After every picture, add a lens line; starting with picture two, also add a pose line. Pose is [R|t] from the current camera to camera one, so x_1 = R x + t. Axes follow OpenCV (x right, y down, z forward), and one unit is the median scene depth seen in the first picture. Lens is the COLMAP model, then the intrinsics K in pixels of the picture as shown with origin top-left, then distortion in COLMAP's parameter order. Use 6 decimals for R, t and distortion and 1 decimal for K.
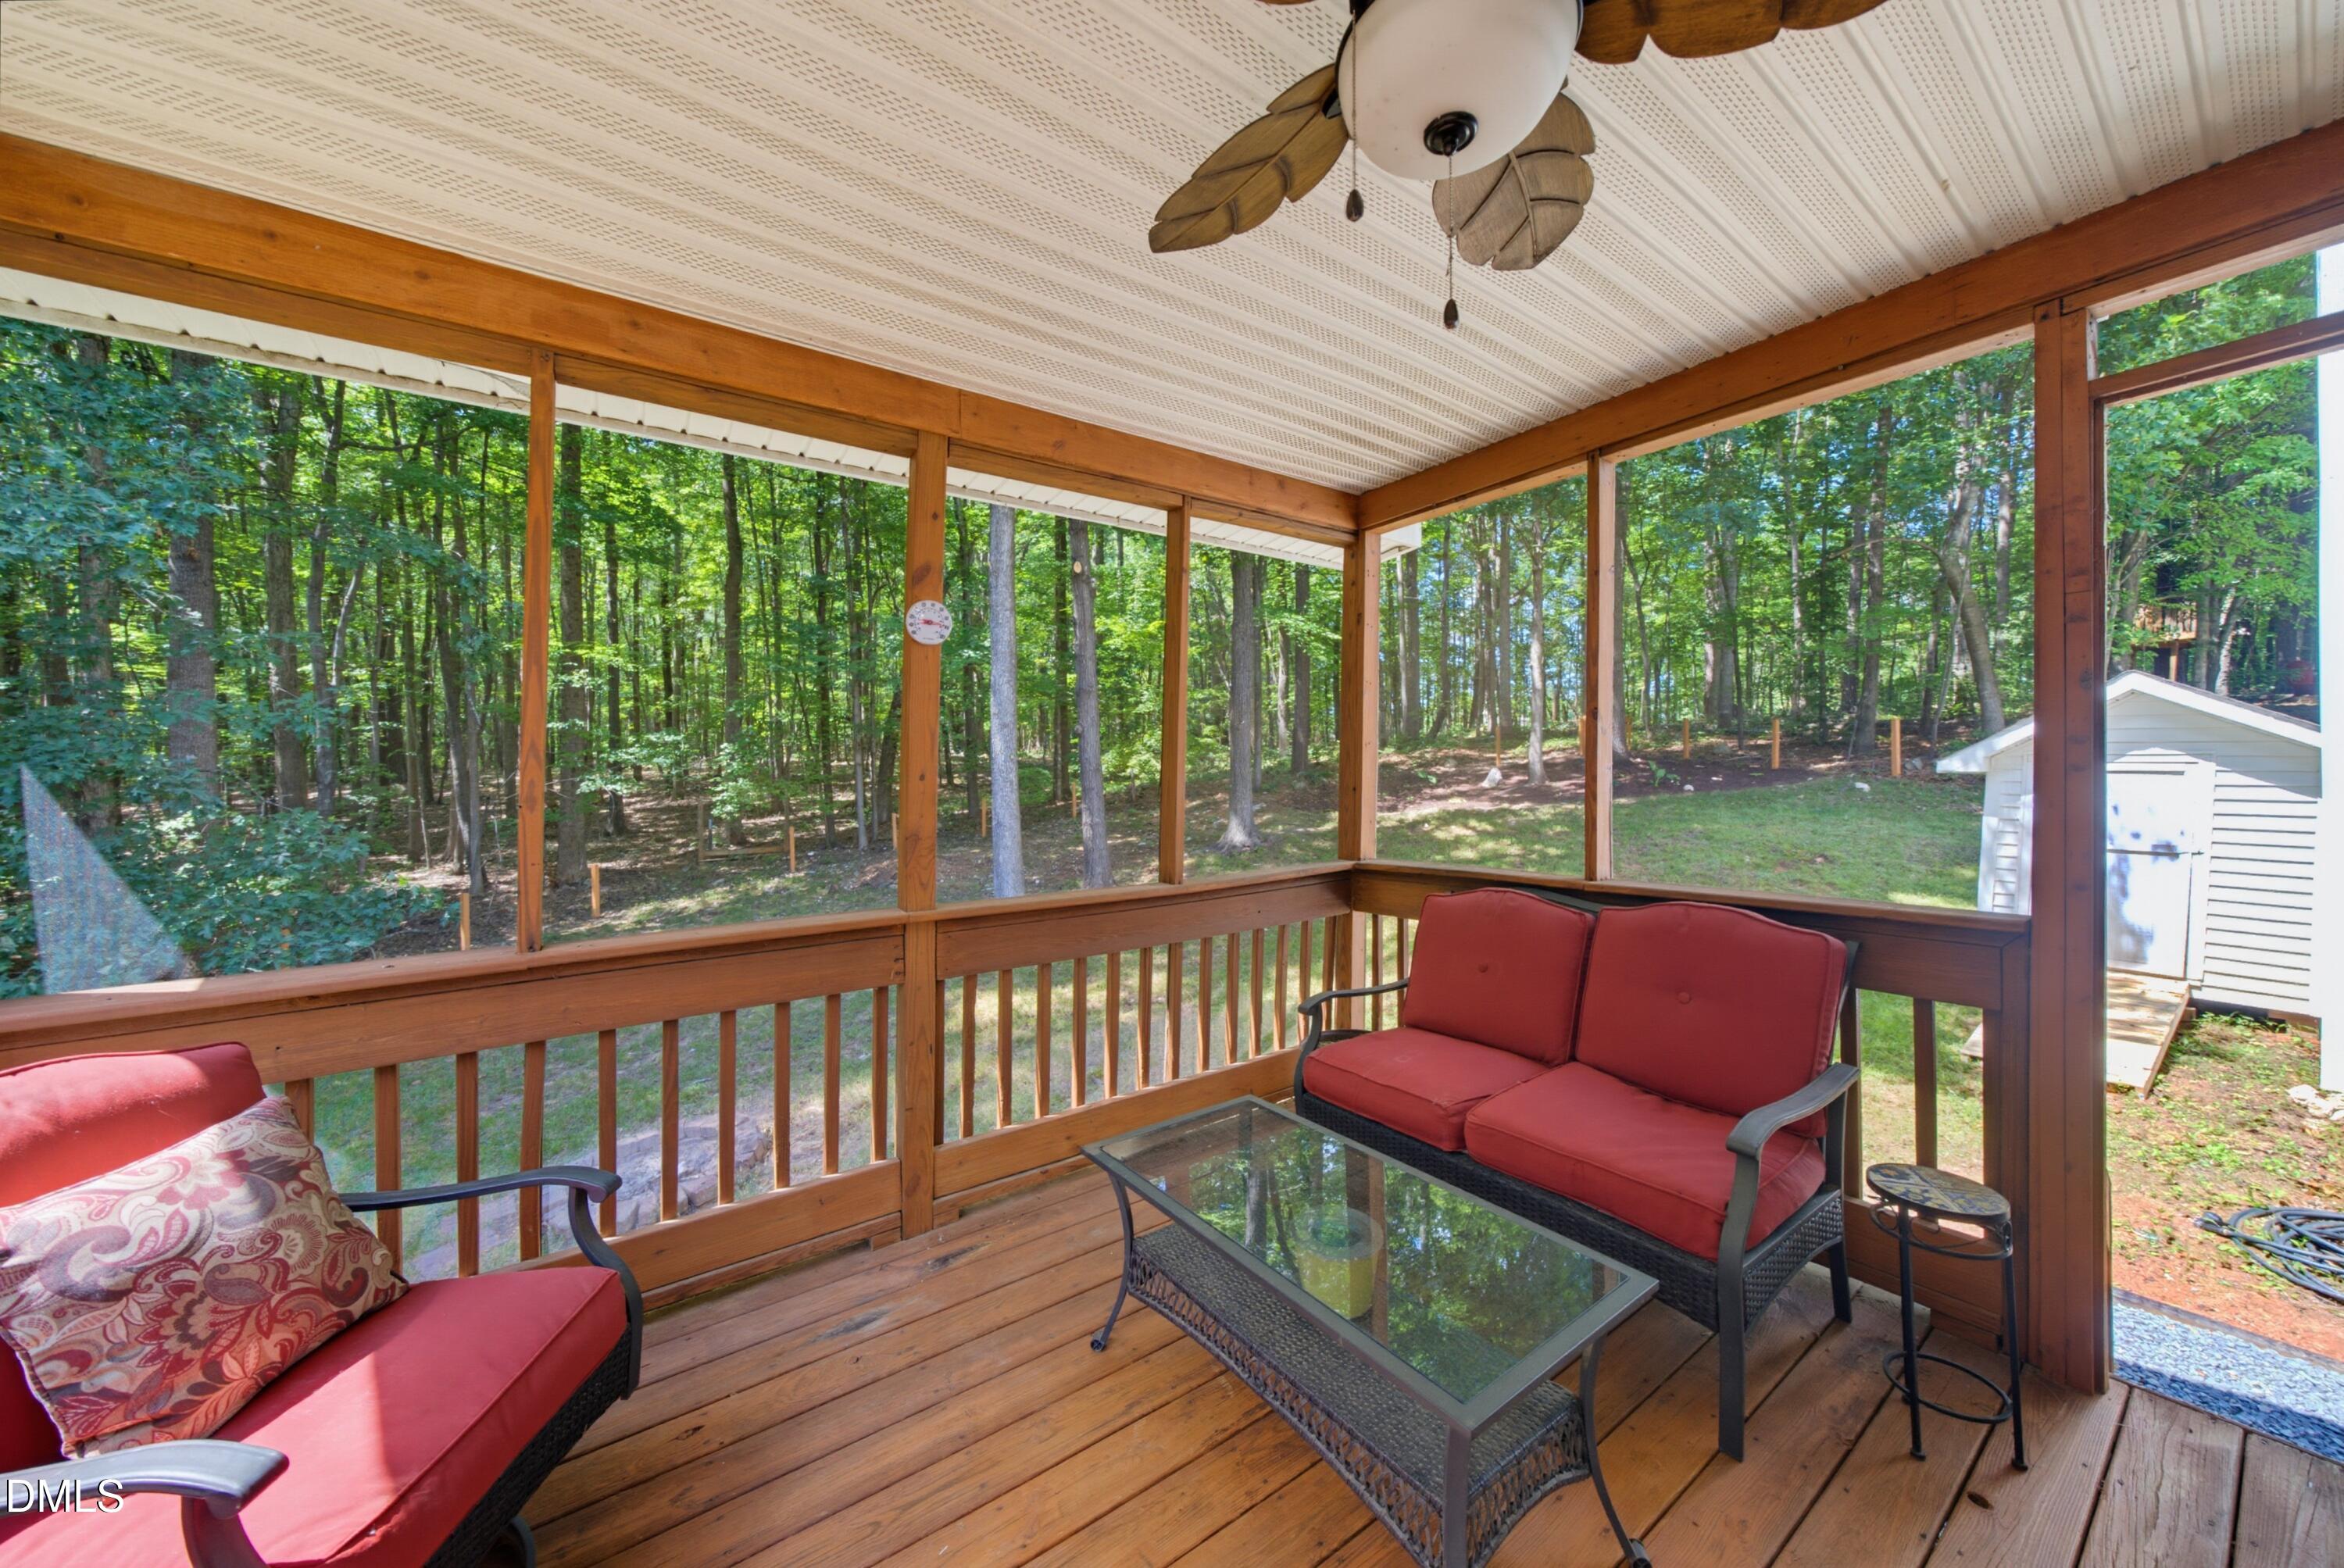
lens RADIAL K [[820.6, 0, 1184.3], [0, 820.6, 792.3], [0, 0, 1]] dist [-0.003879, -0.000067]
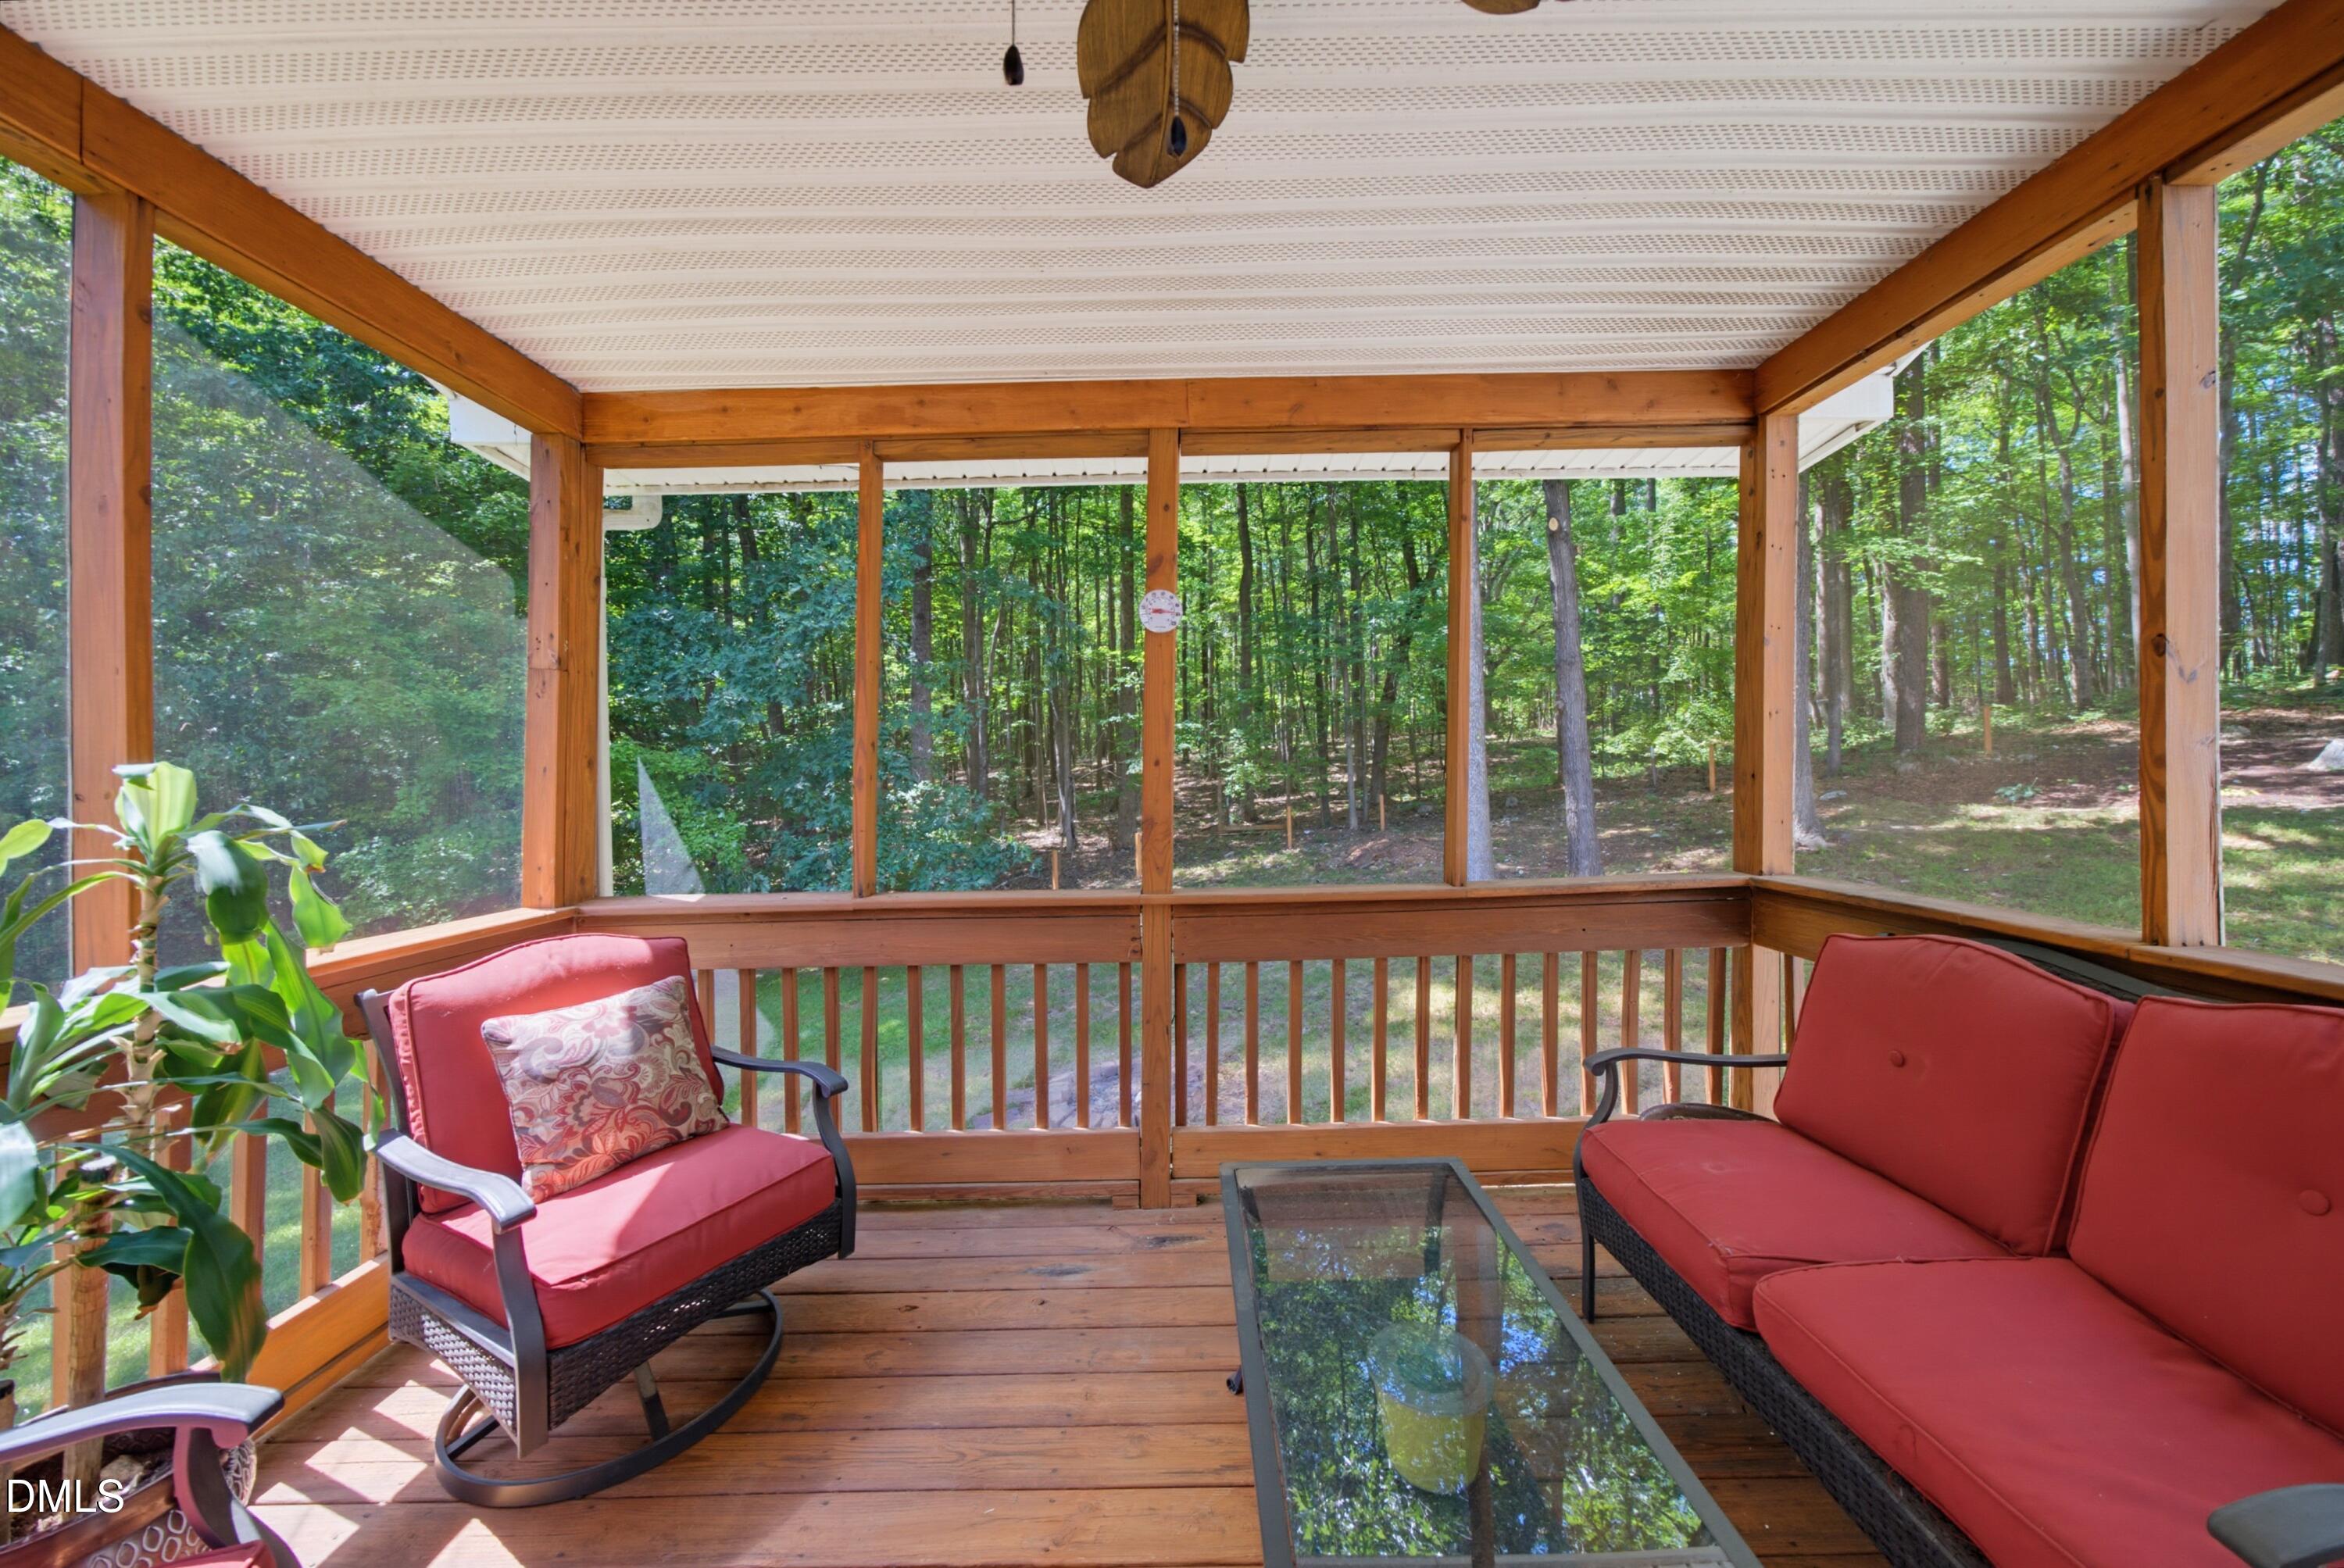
lens RADIAL K [[832.2, 0, 1176.9], [0, 832.2, 759.7], [0, 0, 1]] dist [-0.034299, 0.015745]
pose [[0.811987, -0.005758, -0.583647, 0.255013], [-0.004575, 0.999858, -0.016230, -0.004104], [0.583657, 0.015848, 0.811846, 0.142138]]
